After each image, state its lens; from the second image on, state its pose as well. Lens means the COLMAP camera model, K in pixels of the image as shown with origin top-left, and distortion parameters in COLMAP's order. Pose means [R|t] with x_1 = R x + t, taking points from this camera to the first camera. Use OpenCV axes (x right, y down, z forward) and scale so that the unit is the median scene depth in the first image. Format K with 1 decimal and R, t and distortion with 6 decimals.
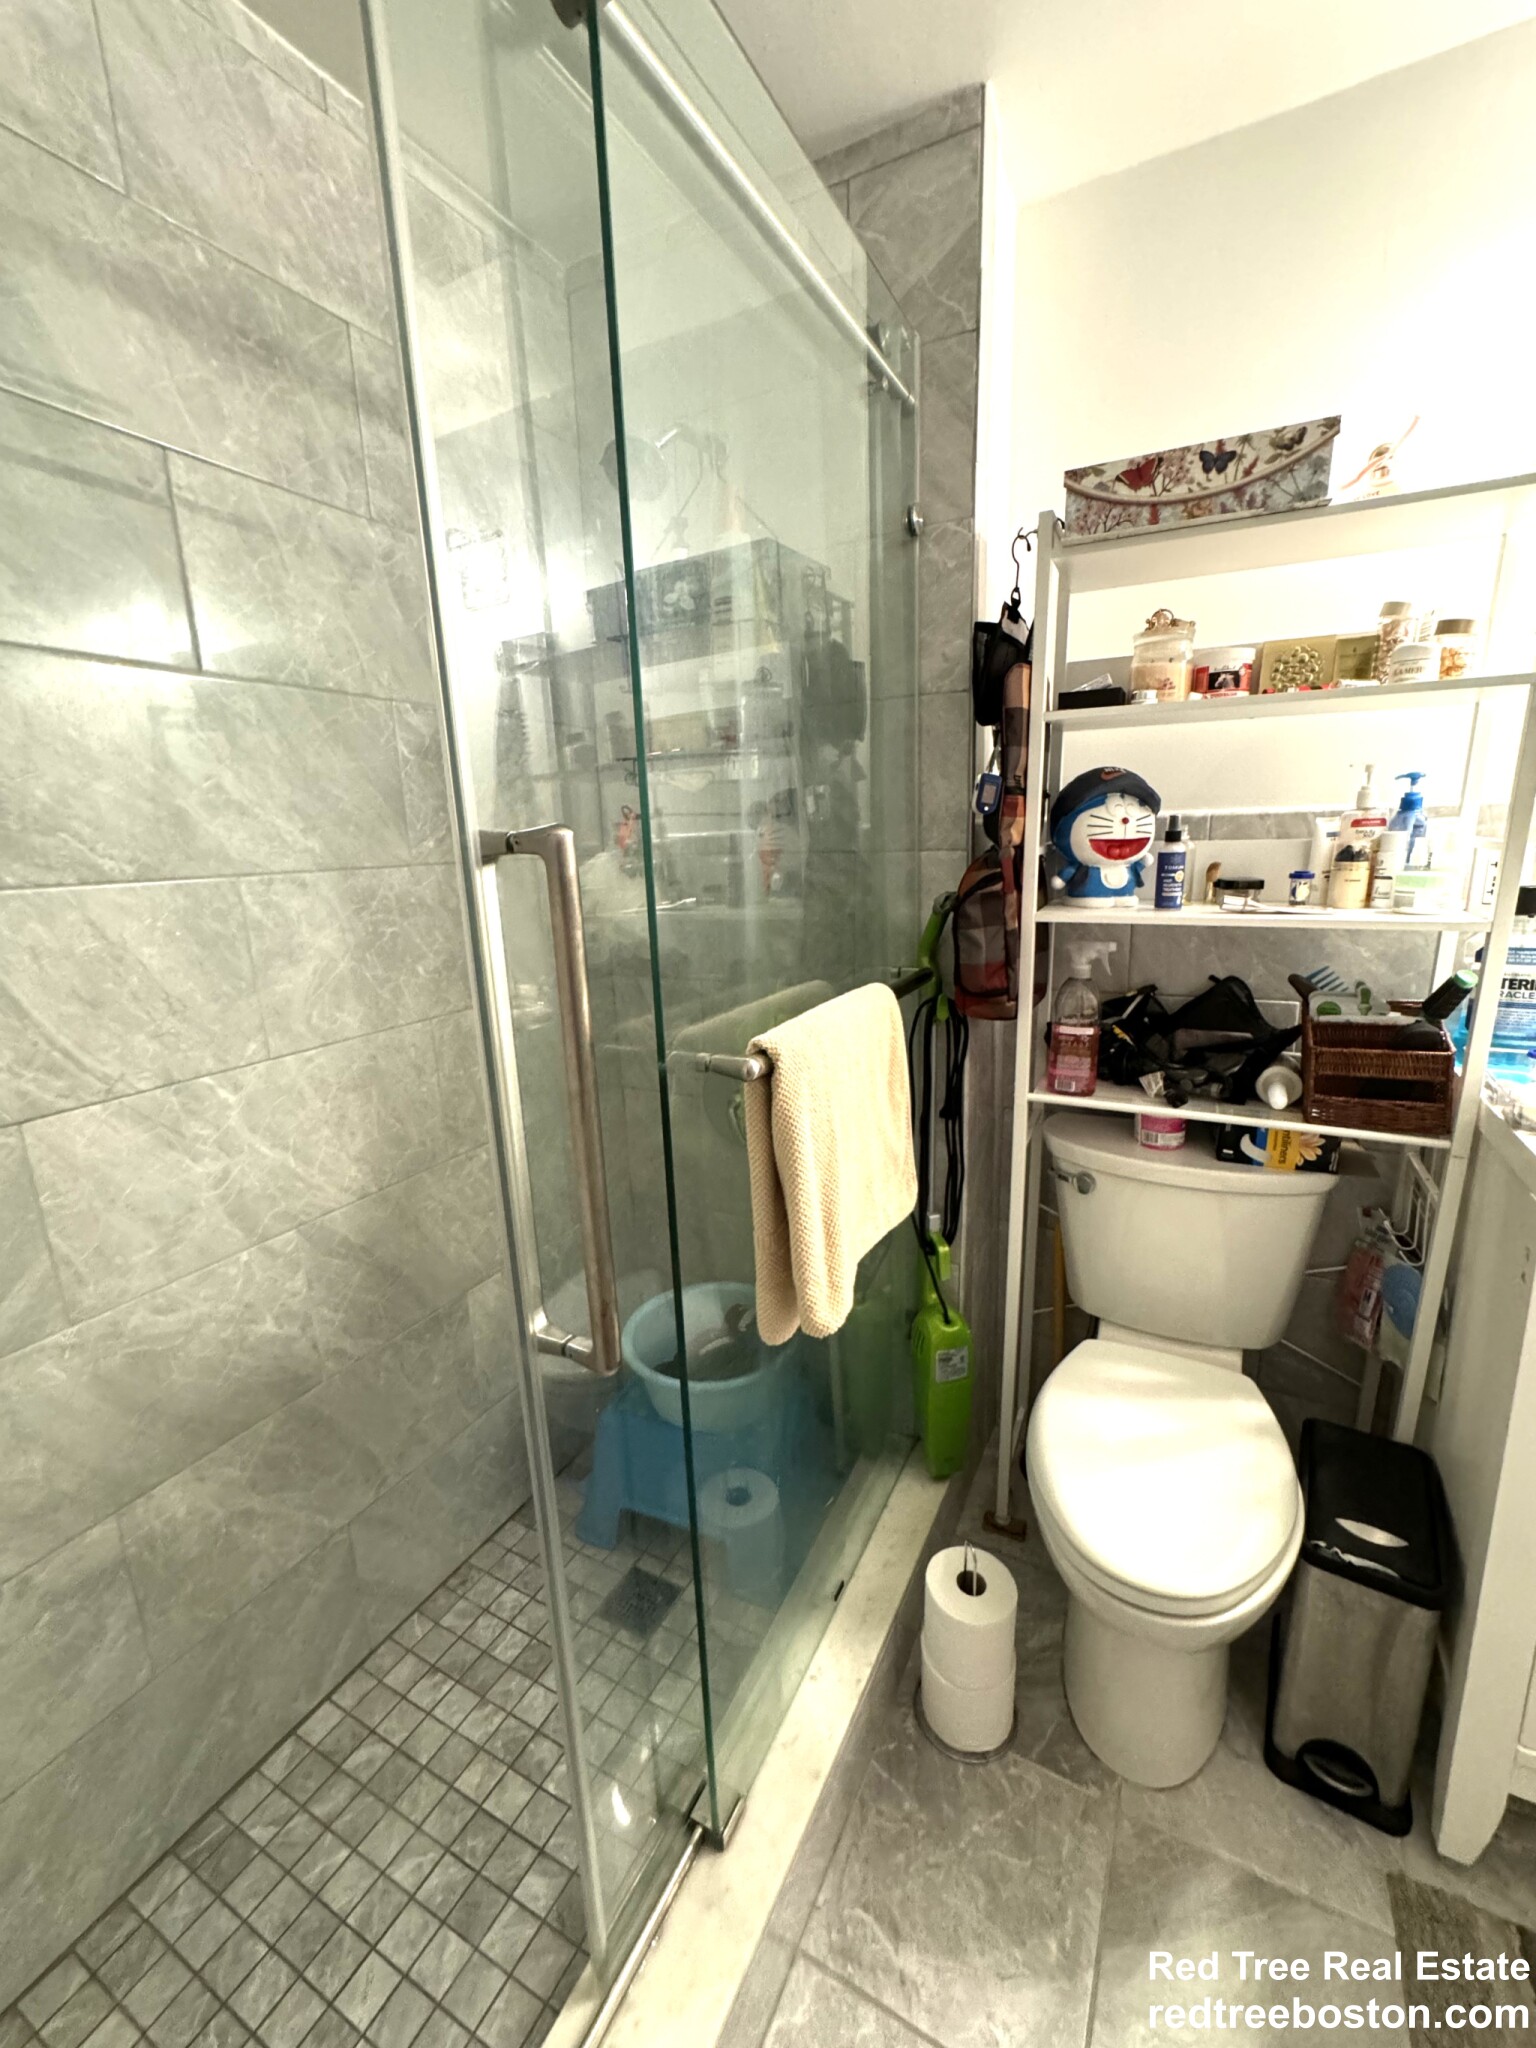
lens RADIAL K [[835.8, 0, 768.0], [0, 835.8, 1024.0], [0, 0, 1]] dist [0.000358, -0.000196]
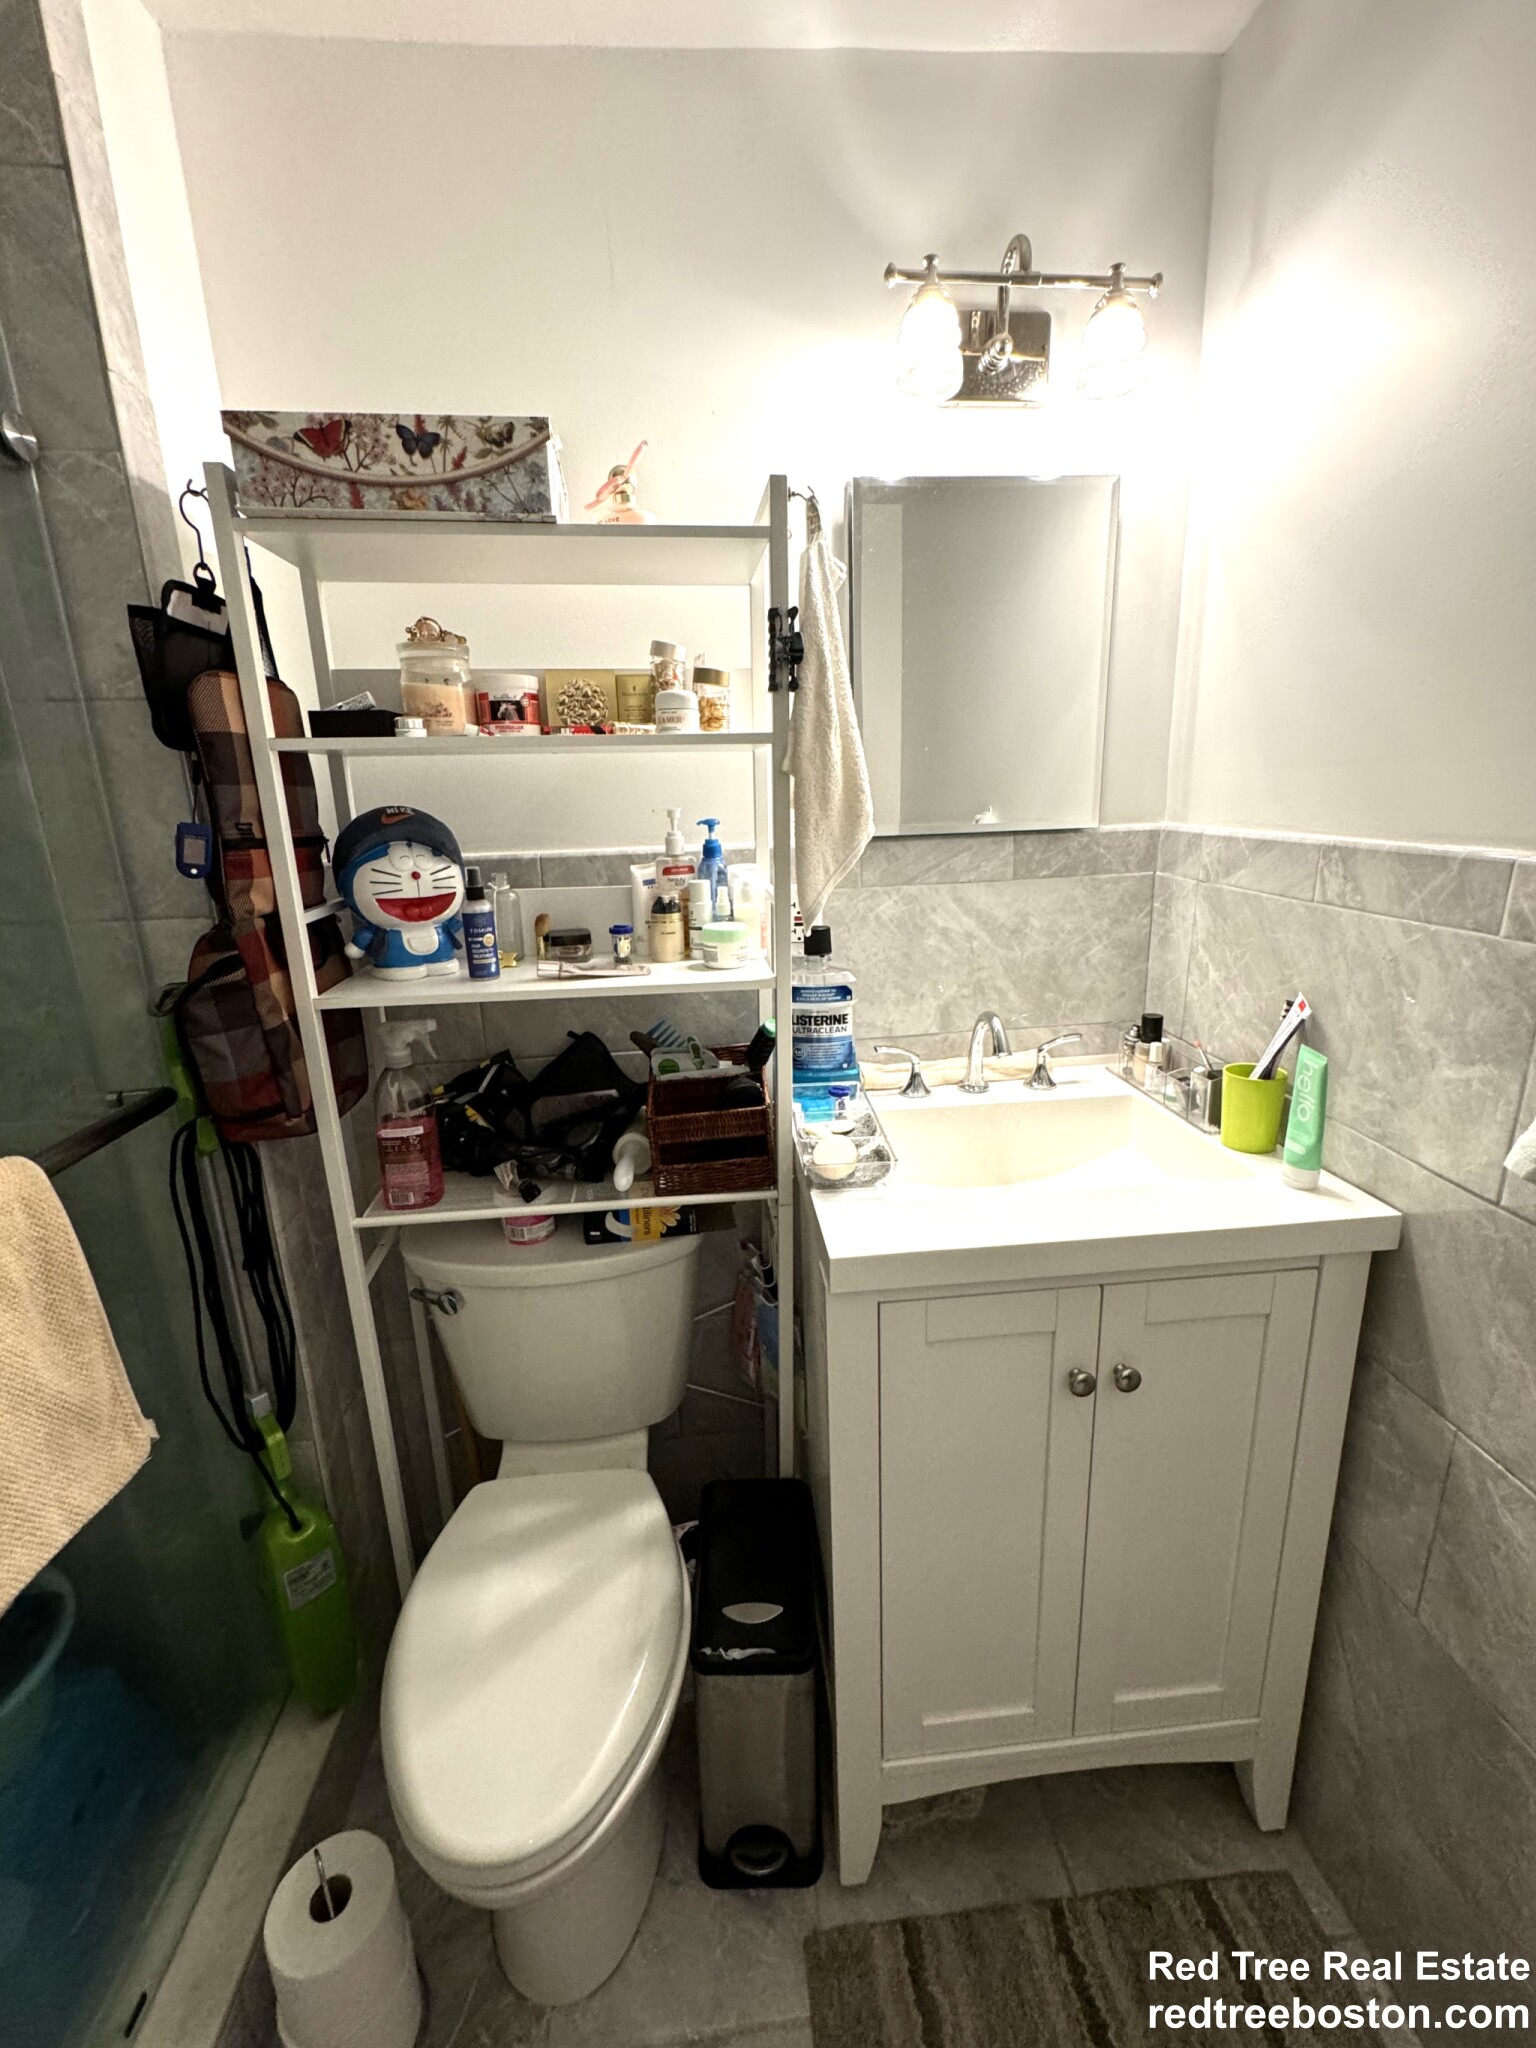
lens RADIAL K [[845.6, 0, 768.0], [0, 845.6, 1024.0], [0, 0, 1]] dist [0.000665, 0.000210]
pose [[0.841626, -0.131210, 0.523879, 0.275650], [0.121326, 0.991179, 0.053335, -0.105944], [-0.526256, 0.018672, 0.850121, 0.125218]]
